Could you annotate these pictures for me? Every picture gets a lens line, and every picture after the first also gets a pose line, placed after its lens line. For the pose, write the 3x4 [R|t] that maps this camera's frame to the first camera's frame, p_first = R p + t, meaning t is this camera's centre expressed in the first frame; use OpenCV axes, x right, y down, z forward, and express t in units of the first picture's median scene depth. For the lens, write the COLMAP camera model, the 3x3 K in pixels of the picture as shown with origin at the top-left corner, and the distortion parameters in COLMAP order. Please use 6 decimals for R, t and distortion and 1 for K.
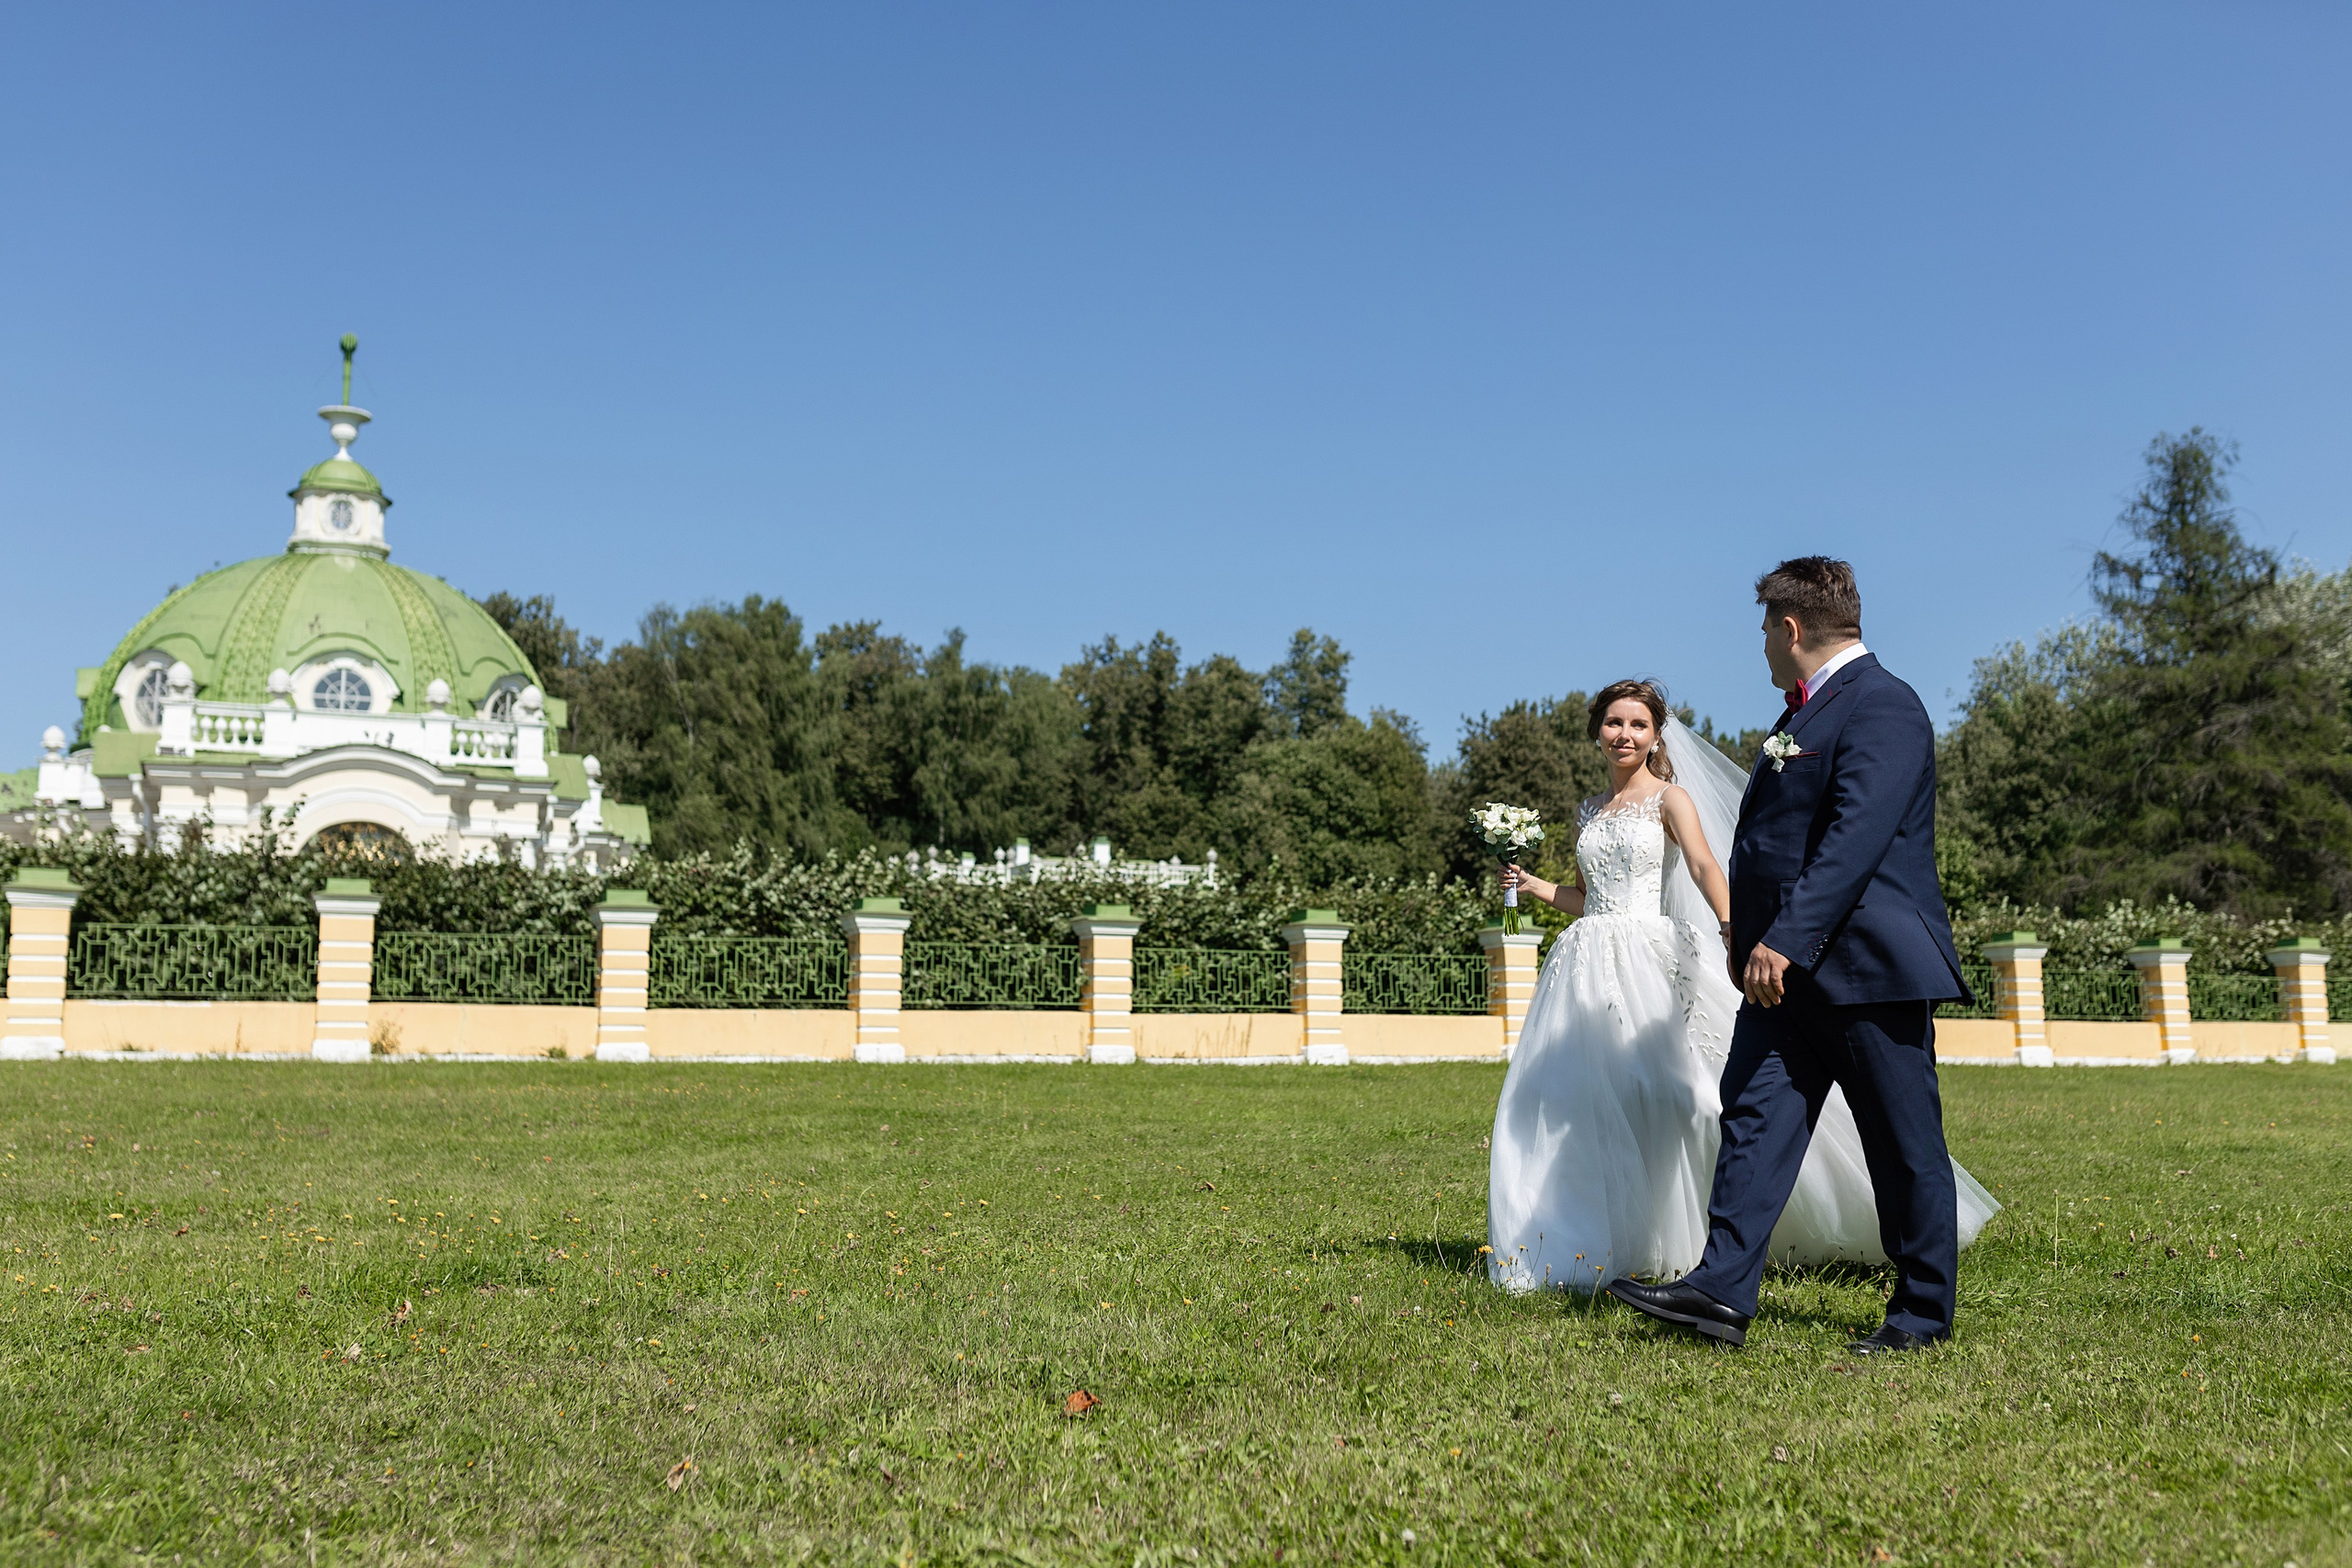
lens RADIAL K [[2295.9, 0, 1176.0], [0, 2295.9, 784.0], [0, 0, 1]] dist [0.014489, -0.000961]
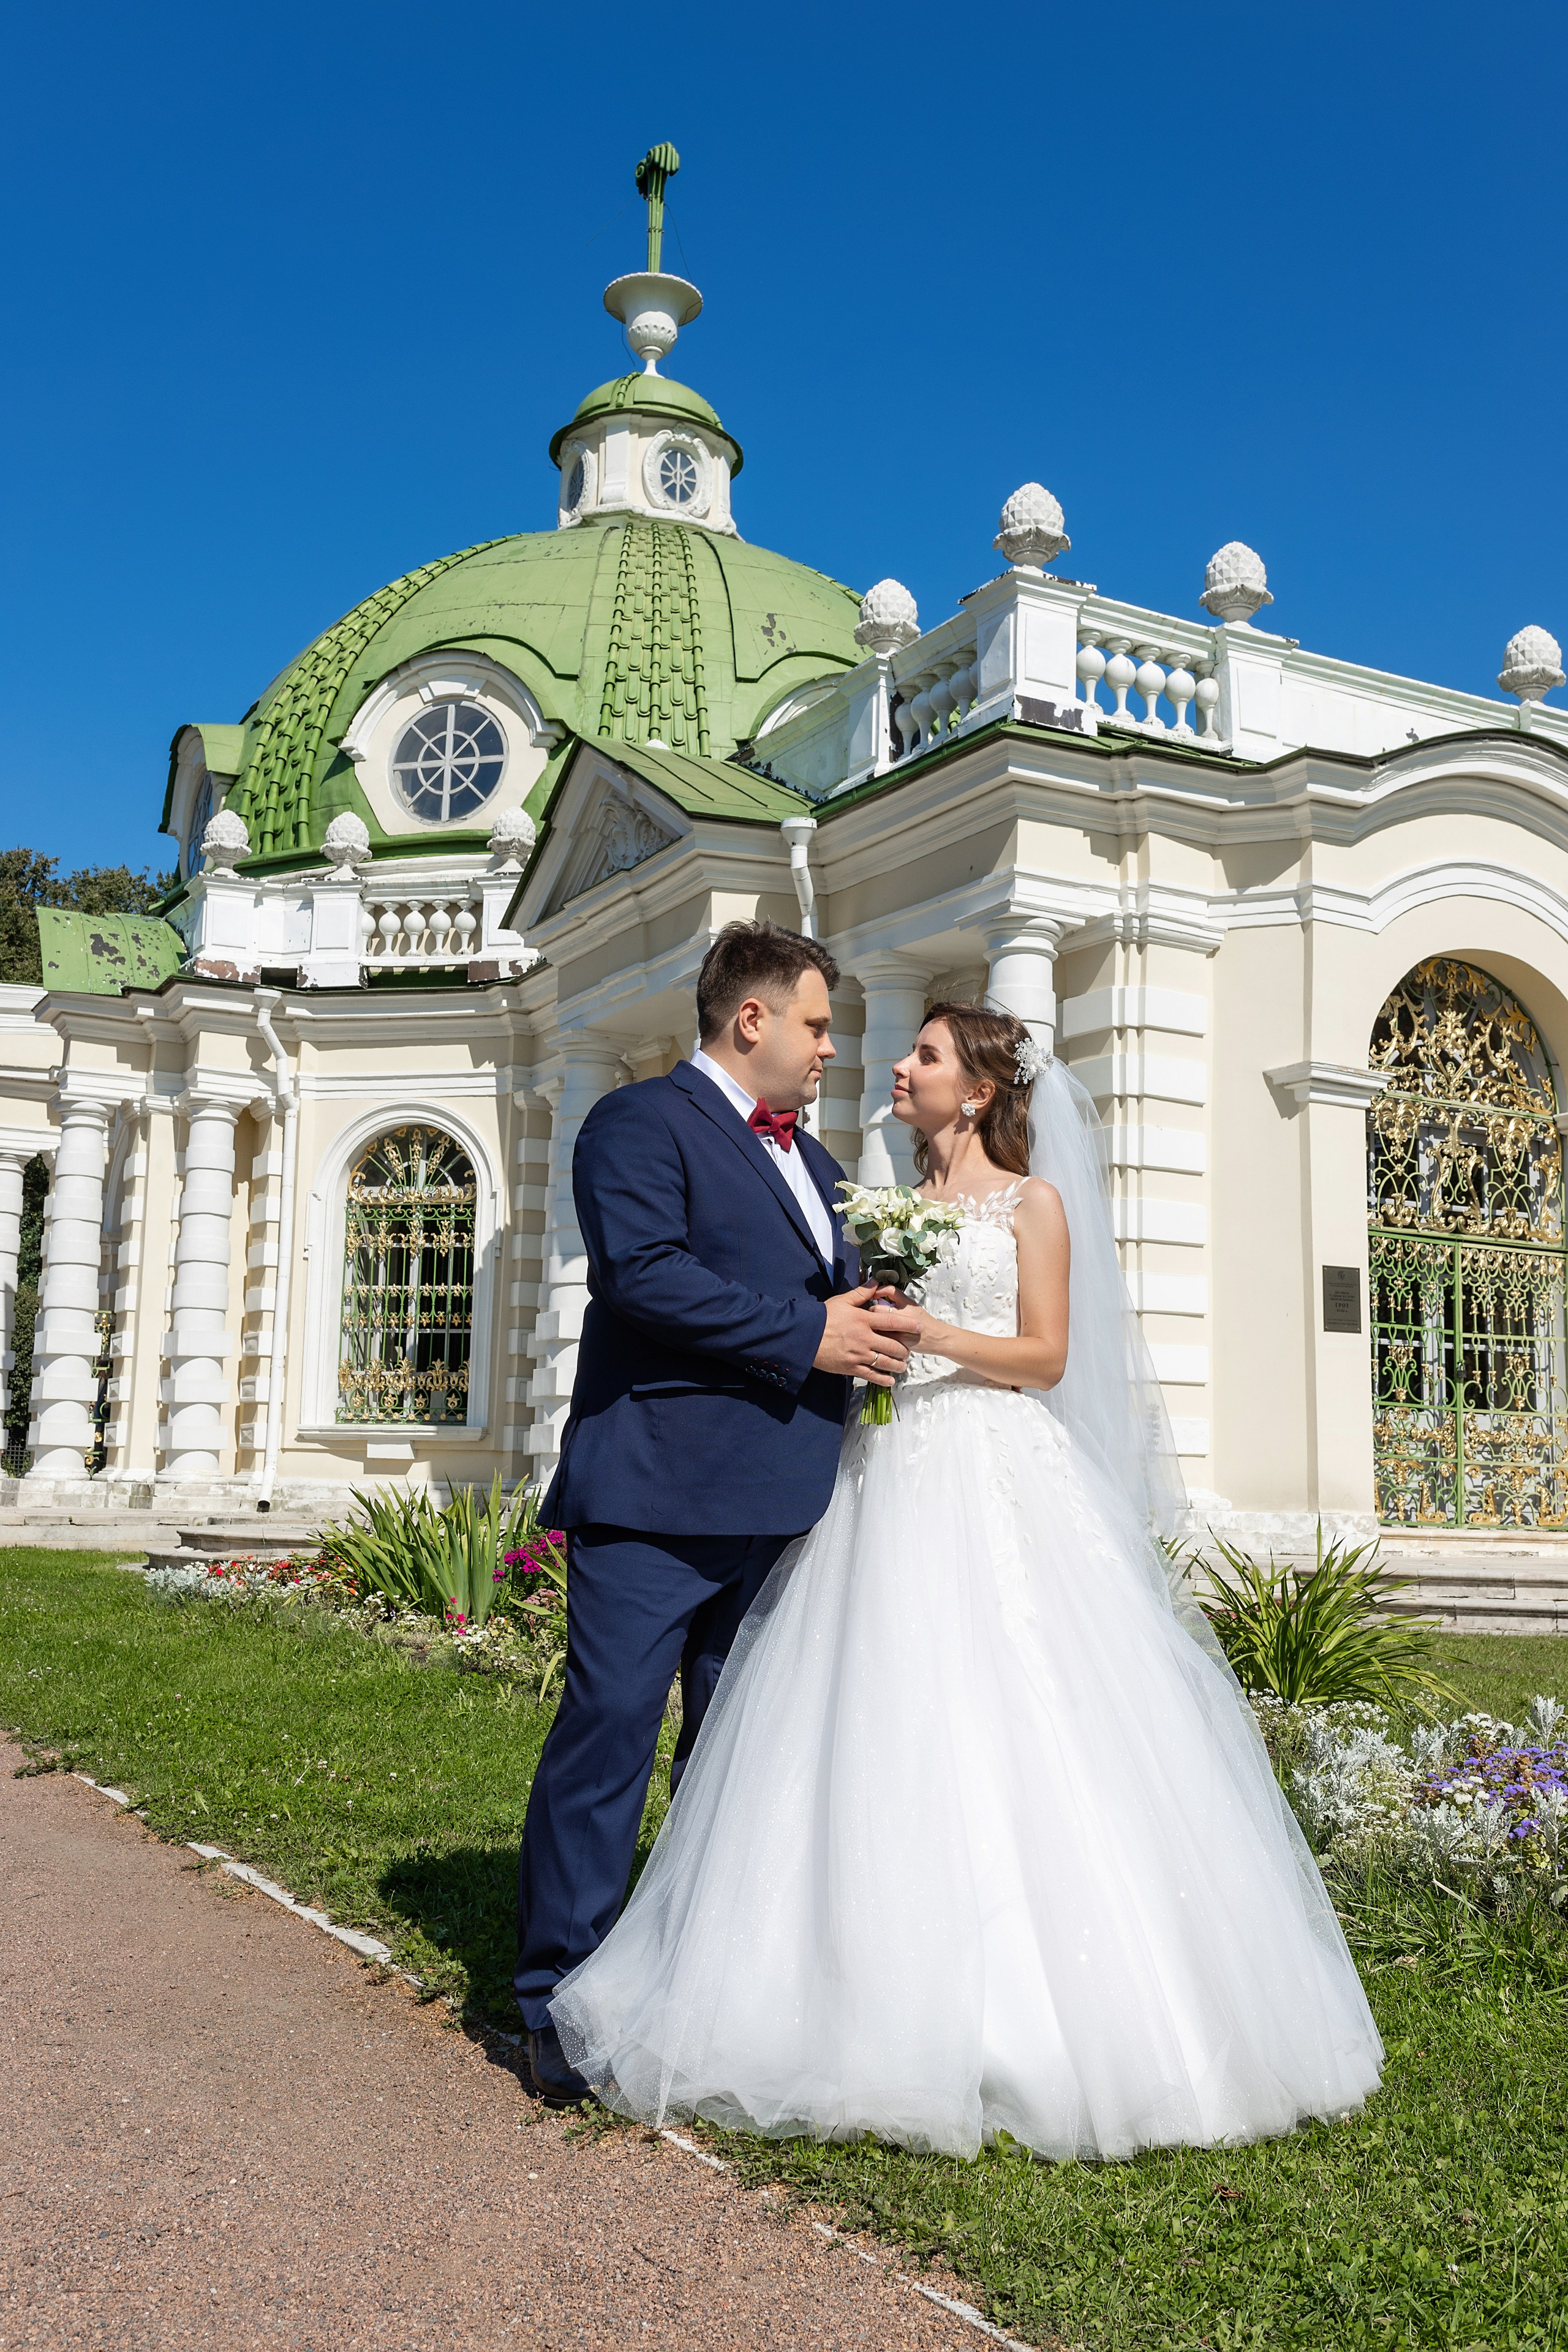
lens RADIAL K [[2215.5, 0, 800.9], [0, 2215.5, 1166.7], [0, 0, 1]] dist [0.007944, -0.005480]
pose [[0.991550, 0.032747, 0.125524, -0.431821], [-0.029270, 0.999138, -0.029447, 0.053824], [-0.126380, 0.025524, 0.991653, 0.569303]]
